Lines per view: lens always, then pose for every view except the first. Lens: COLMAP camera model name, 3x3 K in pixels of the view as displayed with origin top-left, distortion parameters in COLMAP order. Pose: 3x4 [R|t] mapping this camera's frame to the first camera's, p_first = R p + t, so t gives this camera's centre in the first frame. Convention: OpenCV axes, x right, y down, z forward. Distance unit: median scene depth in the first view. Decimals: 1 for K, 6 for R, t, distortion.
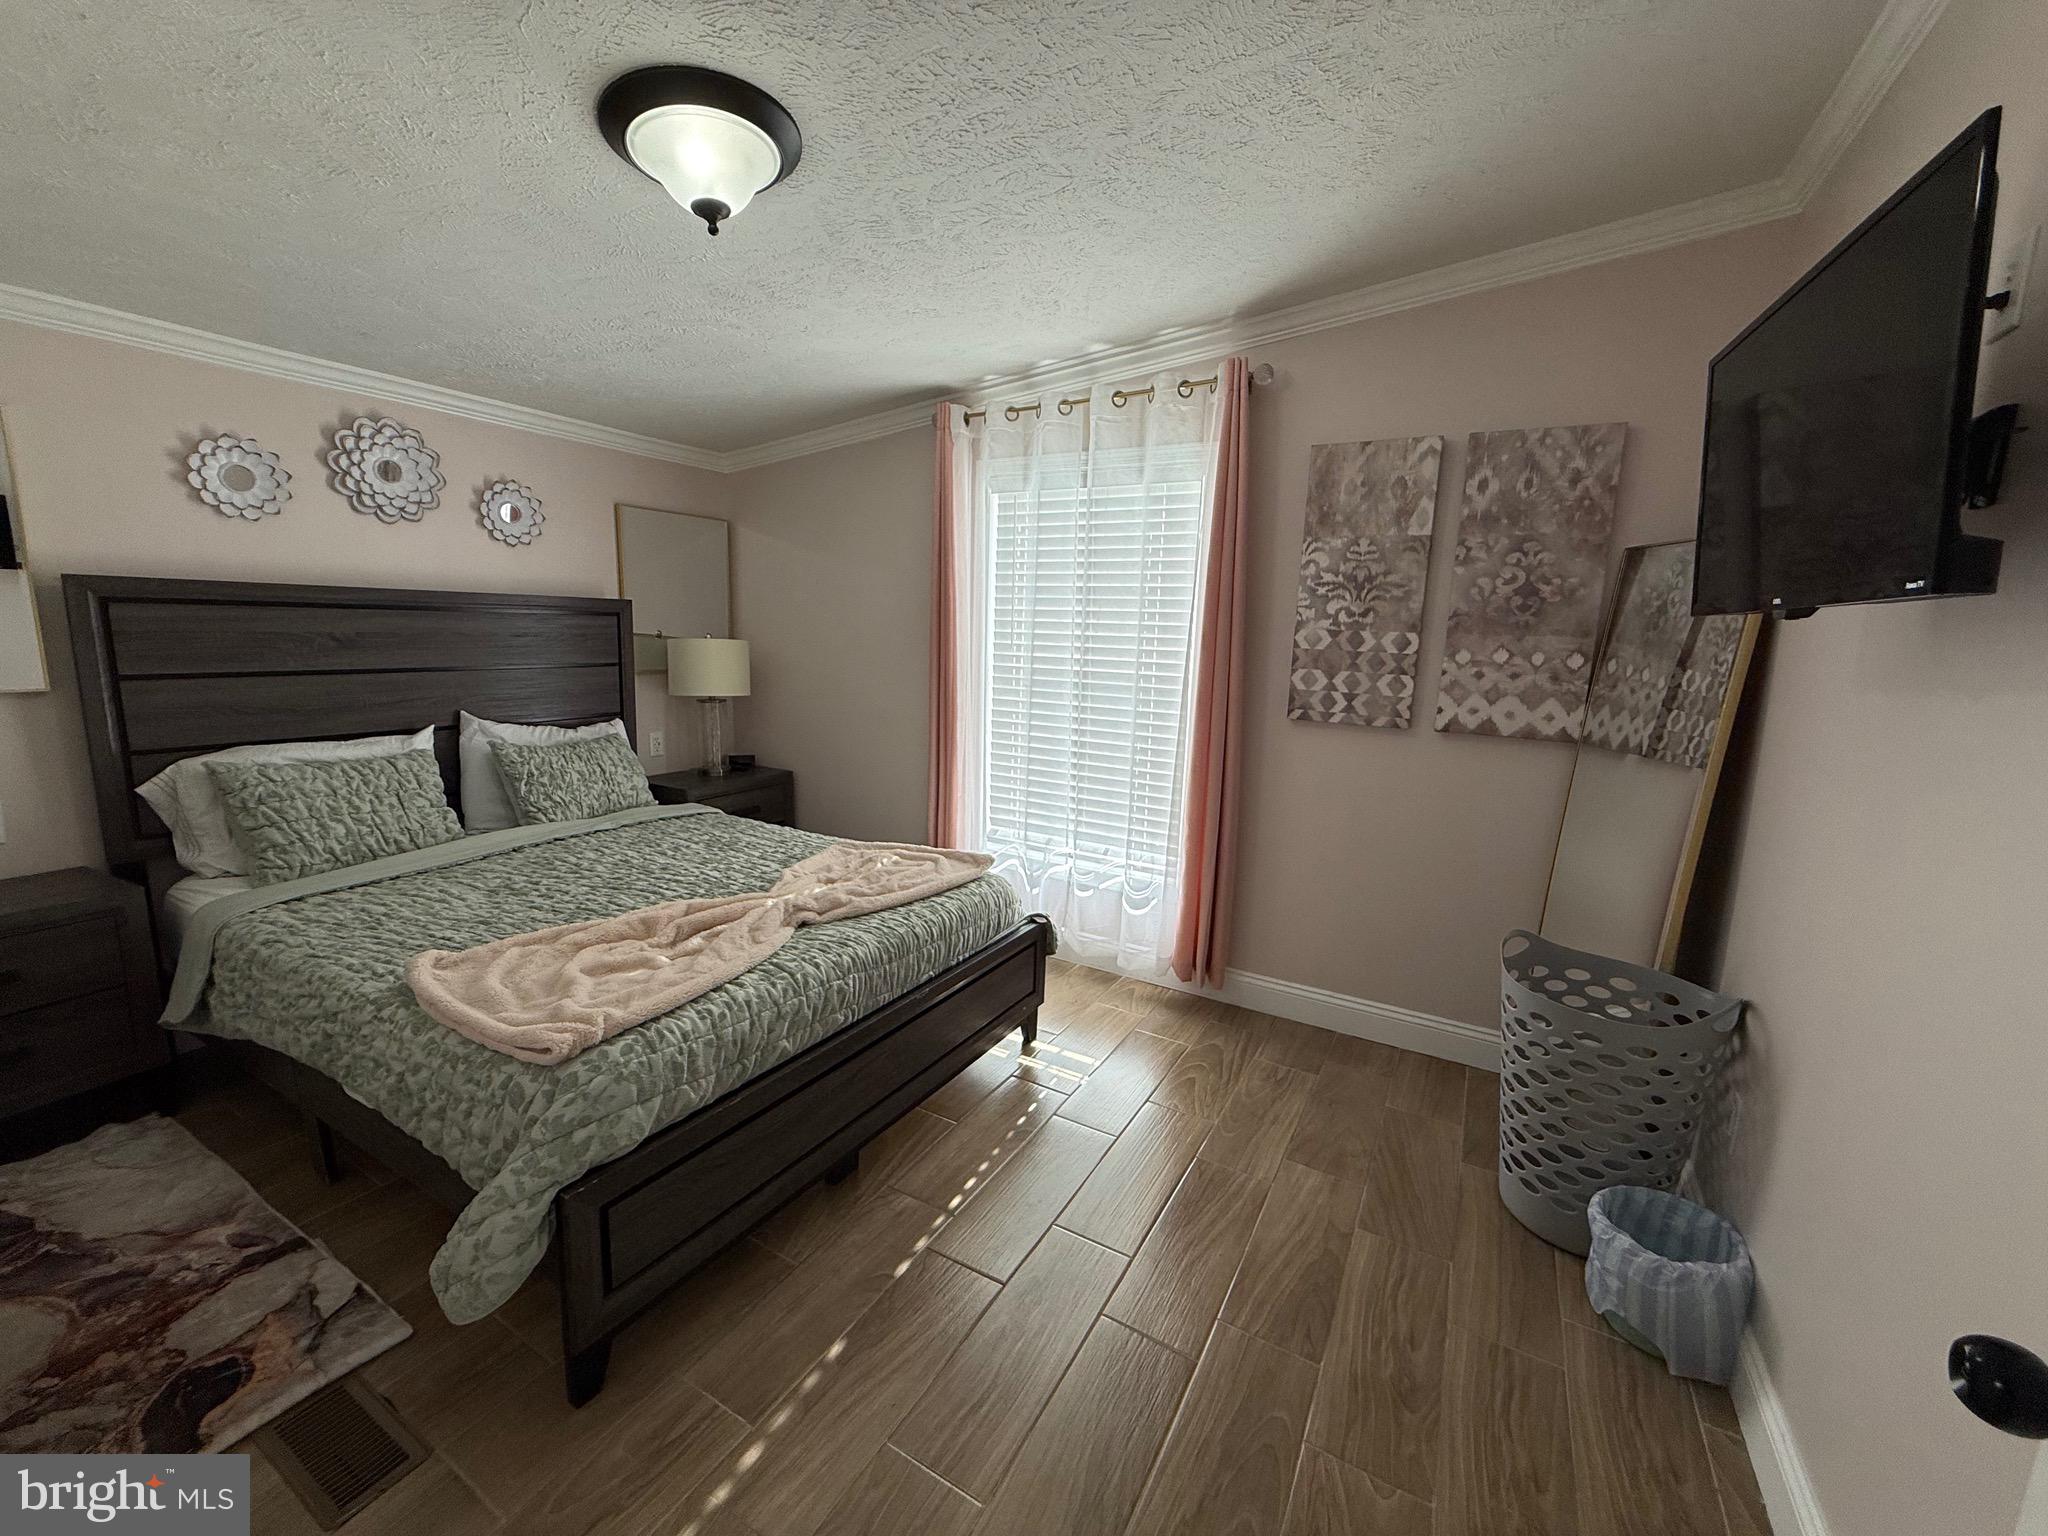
lens RADIAL K [[816.5, 0, 1021.7], [0, 816.5, 768.0], [0, 0, 1]] dist [0.000017, 0.000210]
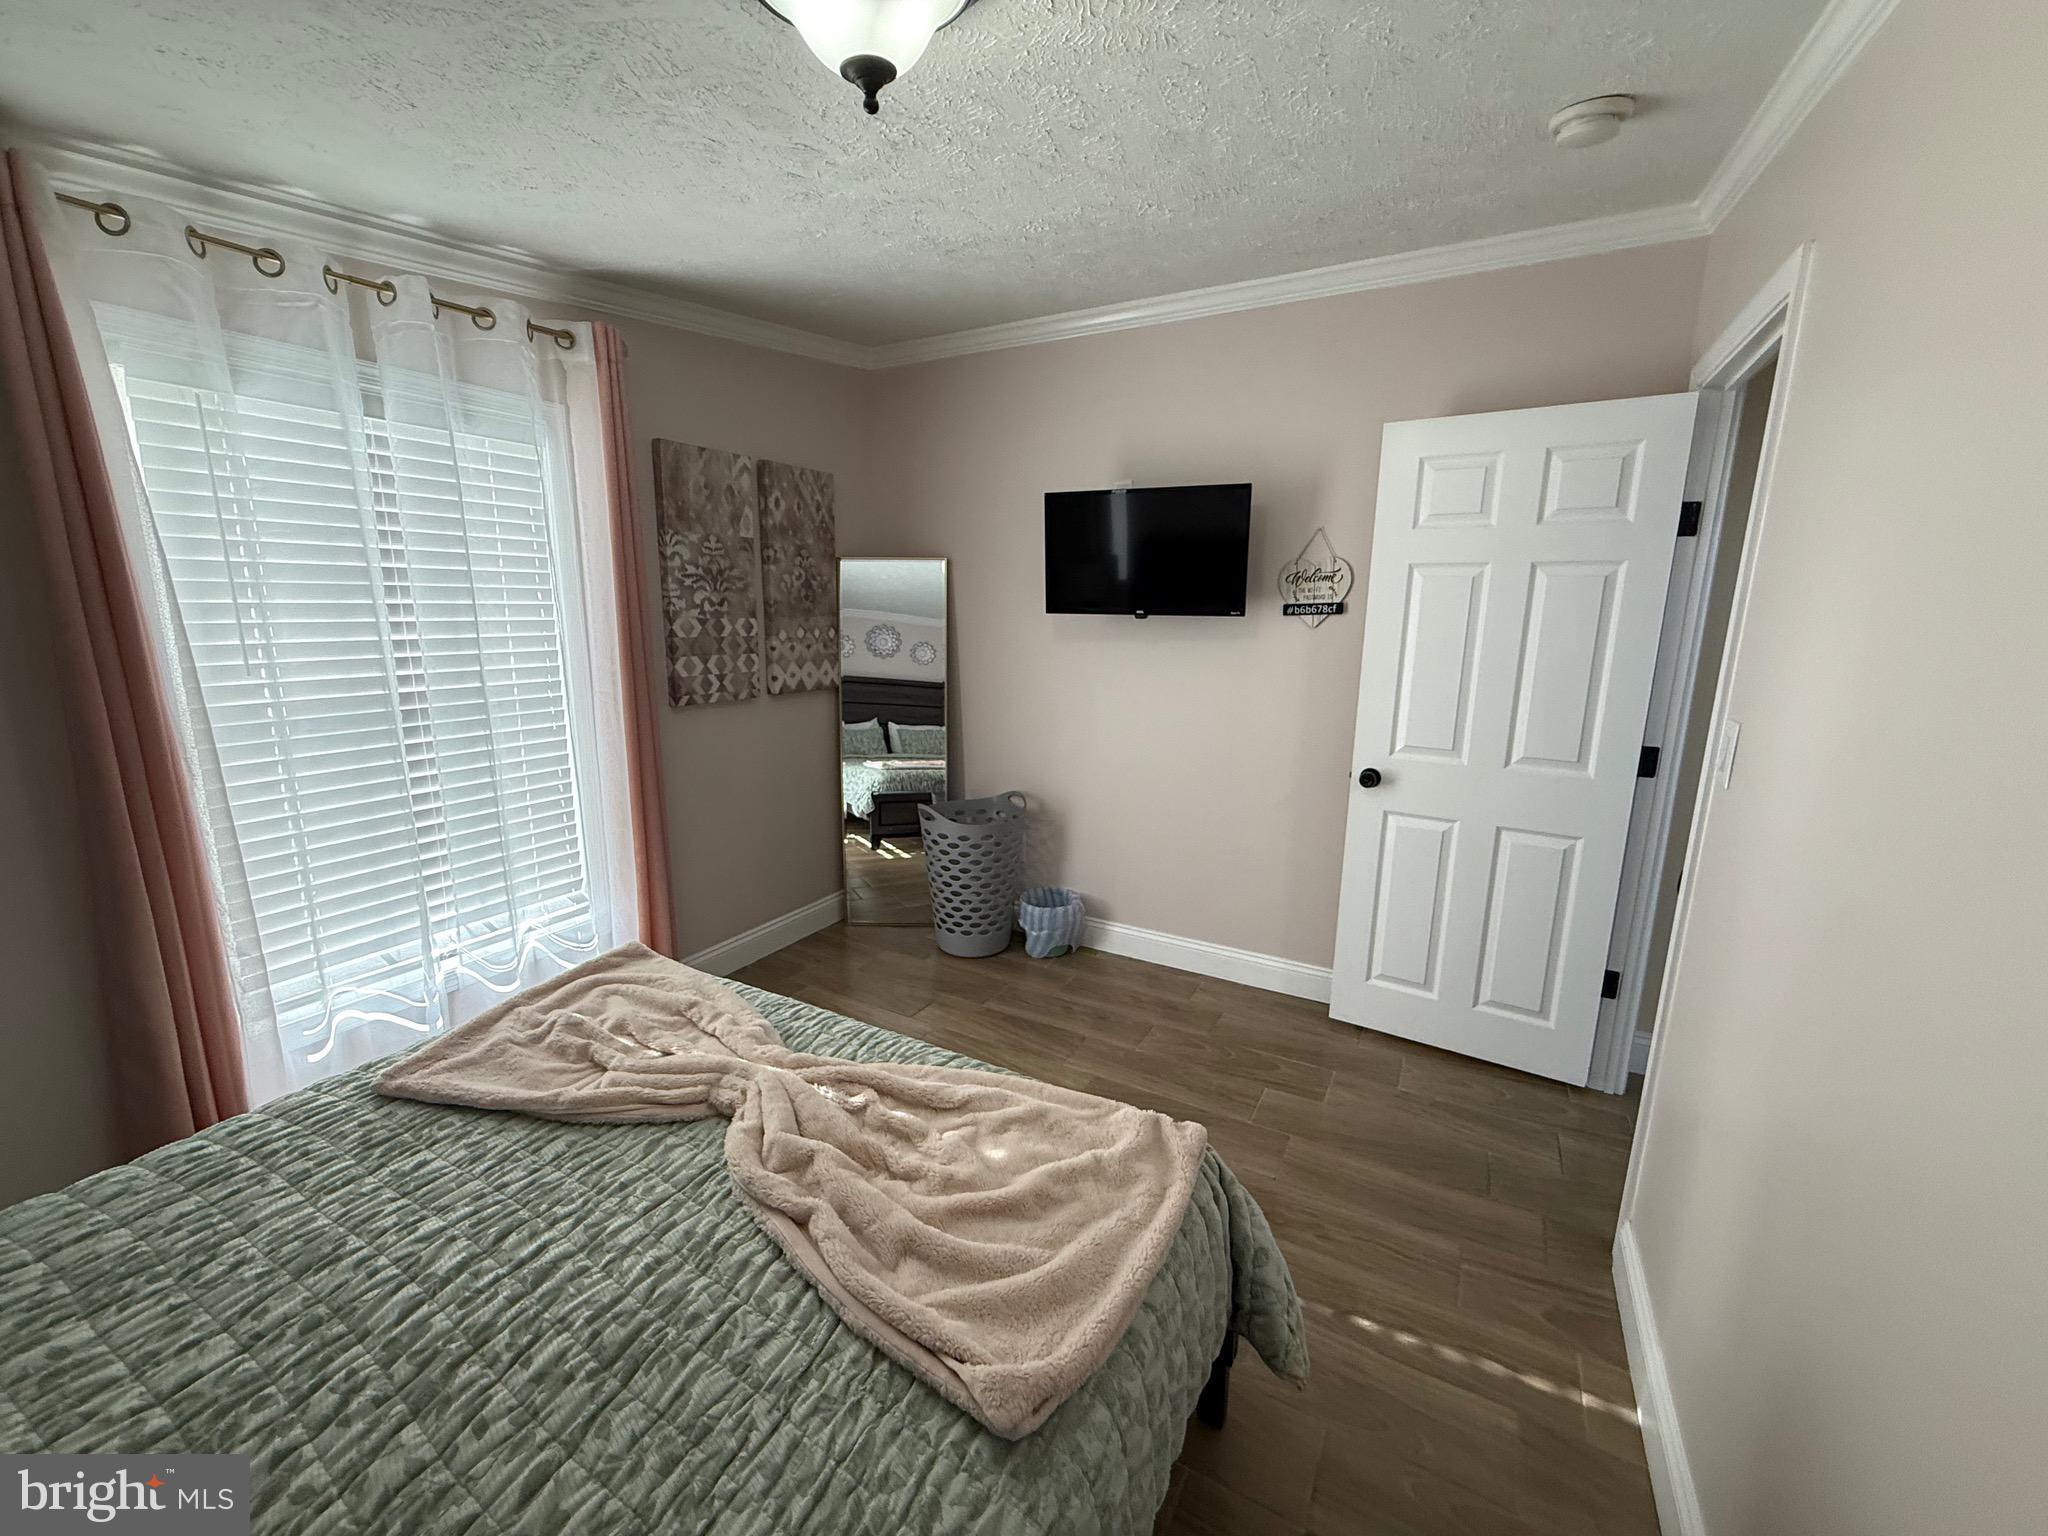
lens RADIAL K [[816.5, 0, 1021.0], [0, 816.5, 768.5], [0, 0, 1]] dist [0.000017, 0.000210]
pose [[-0.015397, -0.230912, 0.972853, -0.744144], [0.160635, 0.959759, 0.230346, -0.163485], [-0.986894, 0.159821, 0.022315, 0.603094]]
